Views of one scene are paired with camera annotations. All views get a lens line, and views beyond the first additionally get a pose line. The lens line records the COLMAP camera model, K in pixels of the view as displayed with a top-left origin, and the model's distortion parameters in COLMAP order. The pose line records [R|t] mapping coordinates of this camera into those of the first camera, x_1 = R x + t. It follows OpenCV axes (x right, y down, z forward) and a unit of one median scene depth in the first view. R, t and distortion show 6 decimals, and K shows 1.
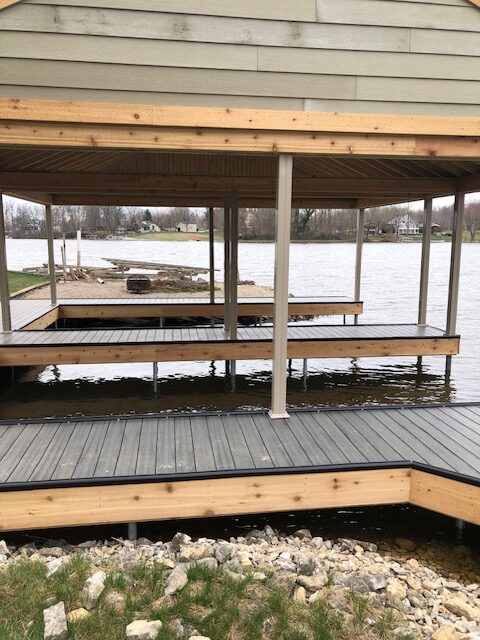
lens RADIAL K [[482.5, 0, 240.0], [0, 482.5, 320.0], [0, 0, 1]] dist [0.013243, 0.001189]
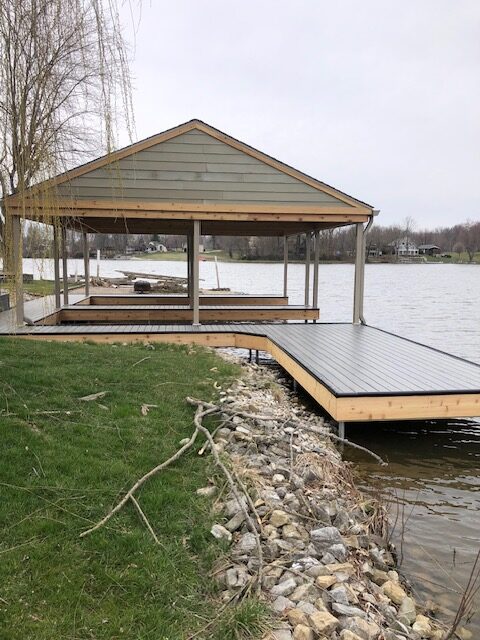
lens RADIAL K [[482.5, 0, 240.0], [0, 482.5, 320.0], [0, 0, 1]] dist [0.013243, 0.001189]
pose [[0.999886, 0.006562, -0.013601, 0.120000], [-0.007125, 0.999101, -0.041787, 0.096754], [0.013315, 0.041879, 0.999034, -0.506245]]
